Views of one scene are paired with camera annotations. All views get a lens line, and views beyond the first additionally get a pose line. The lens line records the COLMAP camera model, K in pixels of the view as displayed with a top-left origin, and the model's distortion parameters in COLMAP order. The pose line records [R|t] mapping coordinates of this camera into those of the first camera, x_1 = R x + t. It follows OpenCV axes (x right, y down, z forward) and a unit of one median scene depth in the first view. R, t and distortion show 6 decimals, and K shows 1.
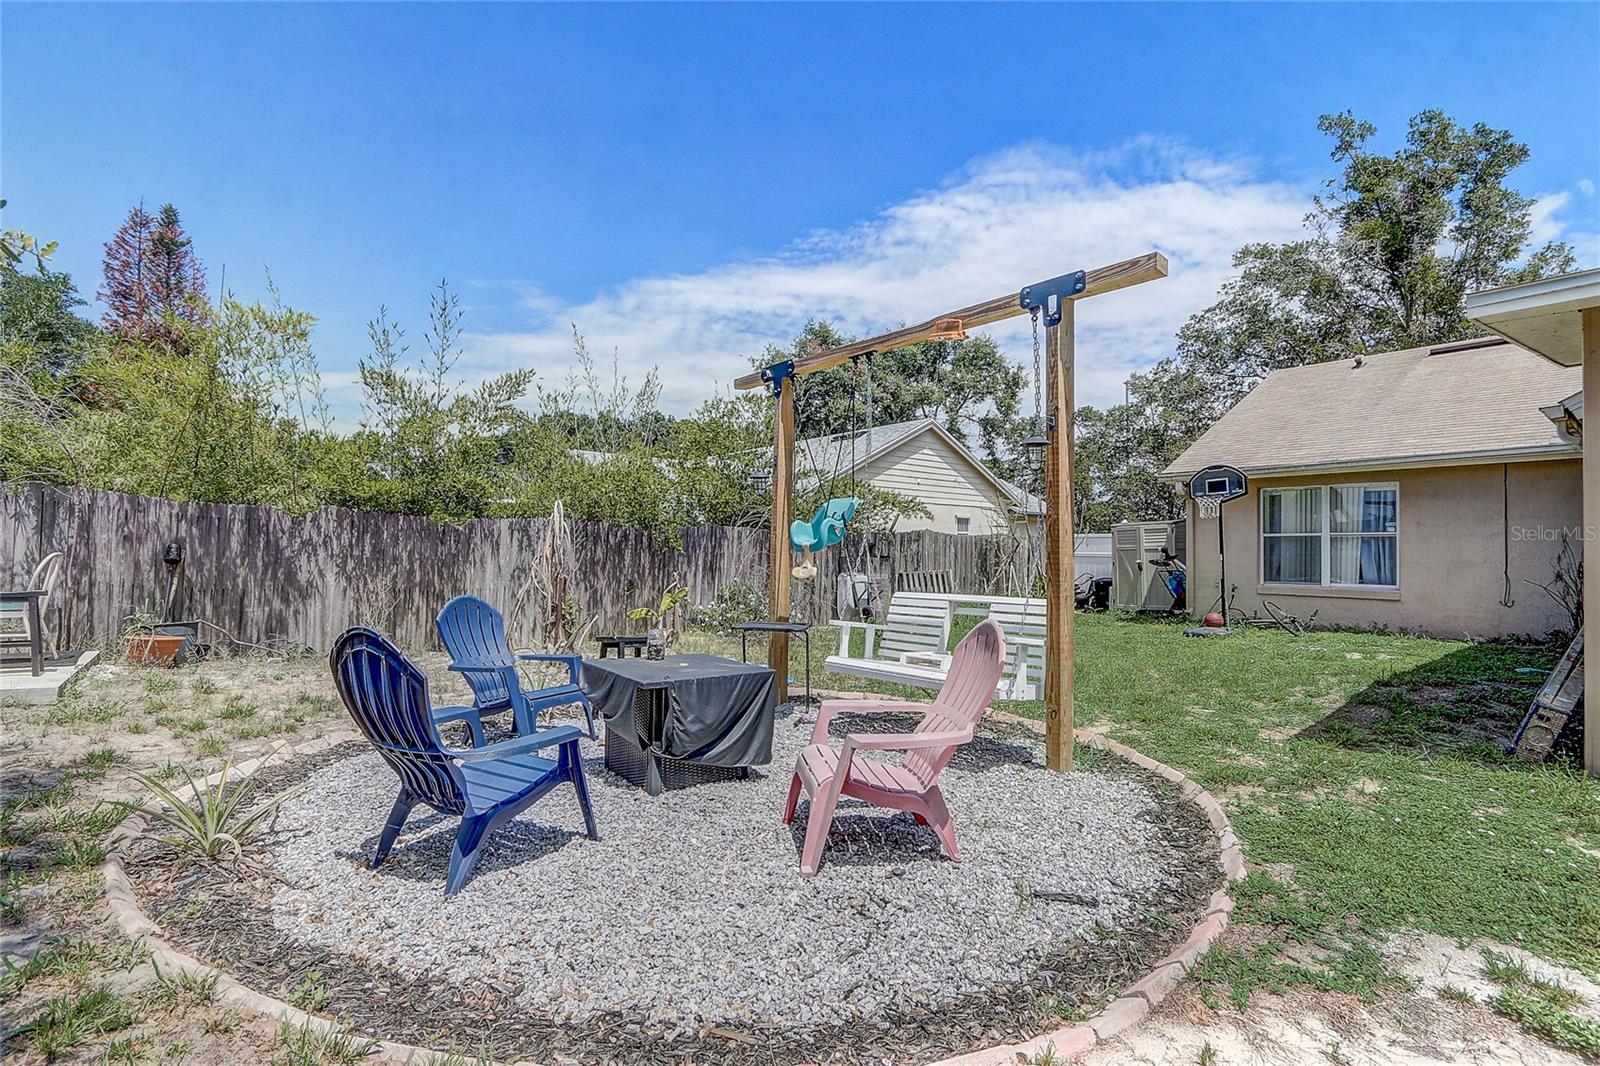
lens RADIAL K [[751.3, 0, 799.8], [0, 751.3, 536.4], [0, 0, 1]] dist [-0.017329, 0.001400]
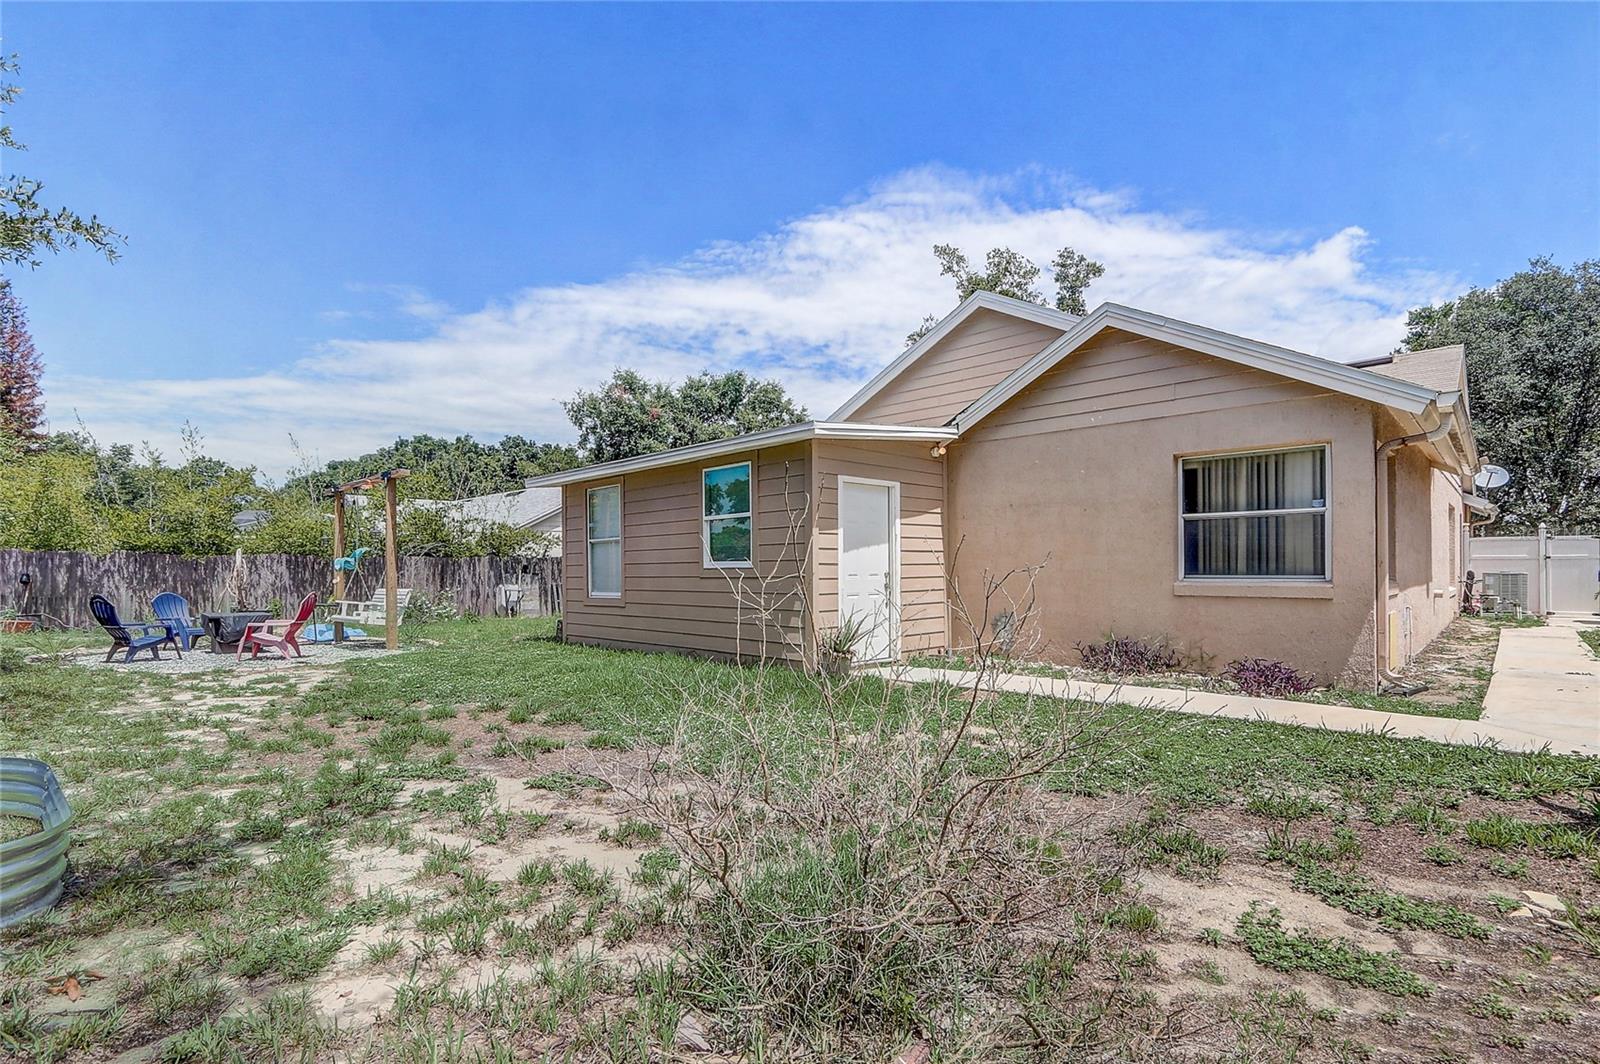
lens RADIAL K [[751.3, 0, 811.3], [0, 751.3, 568.5], [0, 0, 1]] dist [-0.017329, 0.001400]
pose [[0.990317, -0.018748, 0.137554, 0.298013], [0.015796, 0.999622, 0.022524, -0.005060], [-0.137925, -0.020133, 0.990238, -0.384321]]
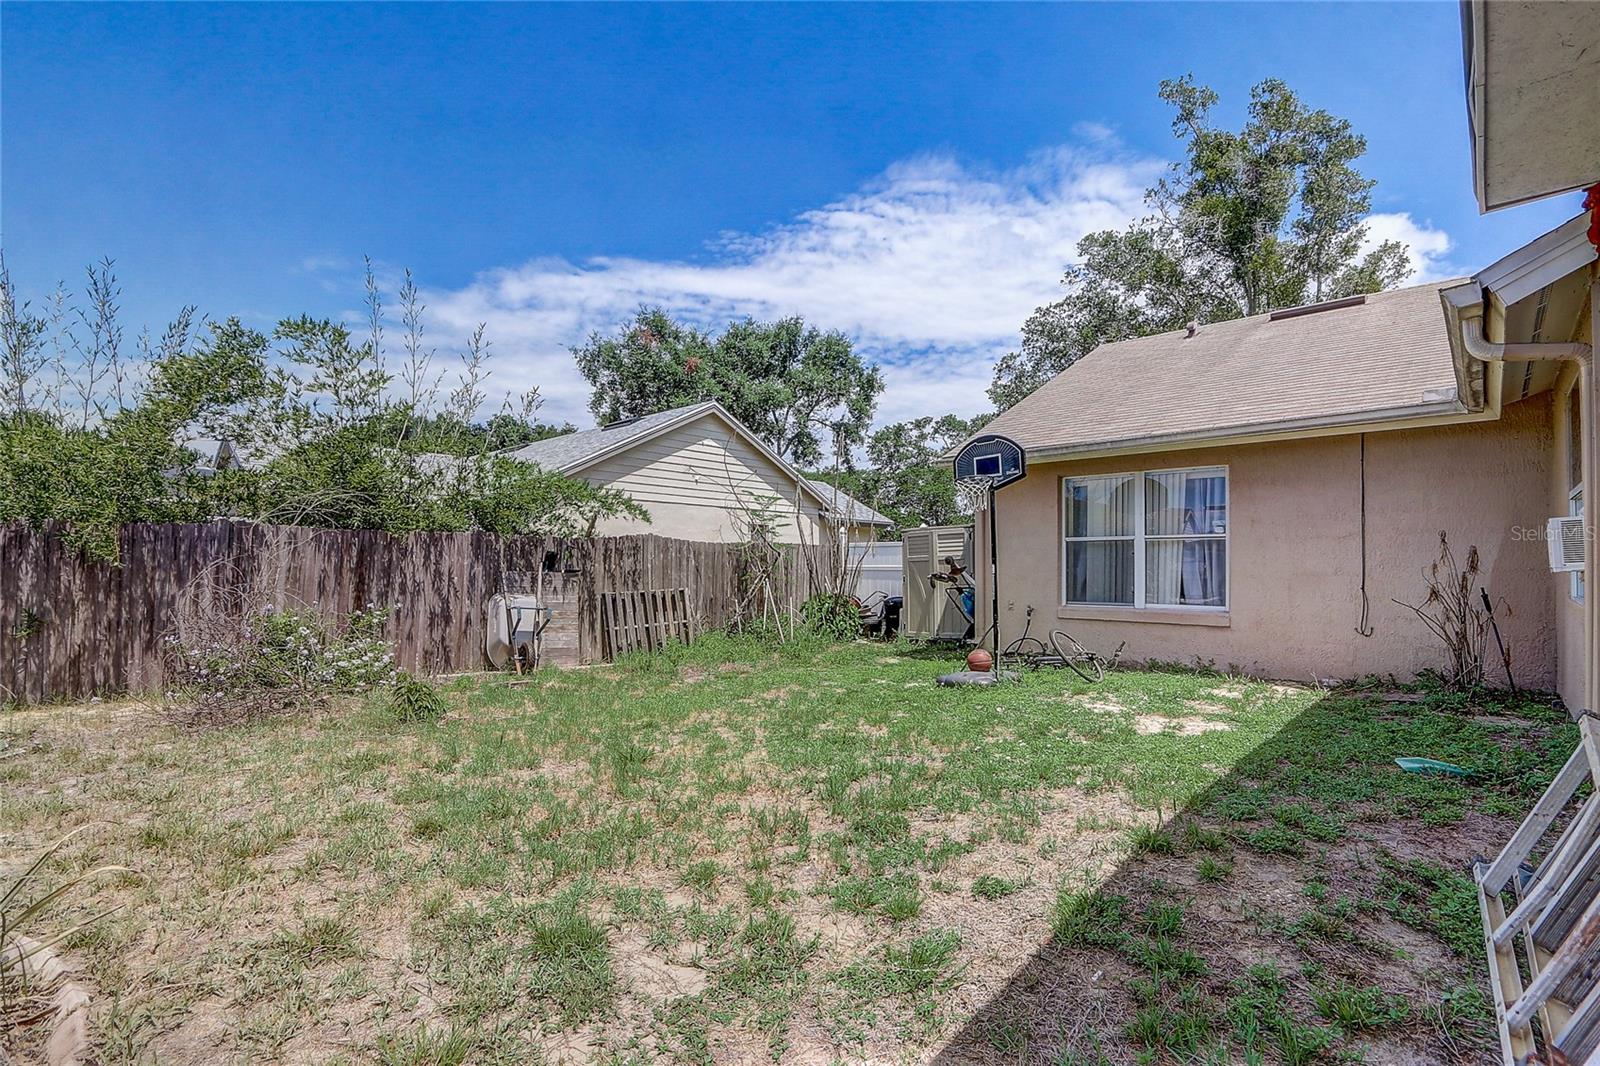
lens RADIAL K [[751.3, 0, 809.9], [0, 751.3, 553.5], [0, 0, 1]] dist [-0.017329, 0.001400]
pose [[0.989432, -0.001127, 0.144994, 0.149706], [0.001149, 0.999999, -0.000069, 0.006915], [-0.144994, 0.000234, 0.989433, 0.170741]]
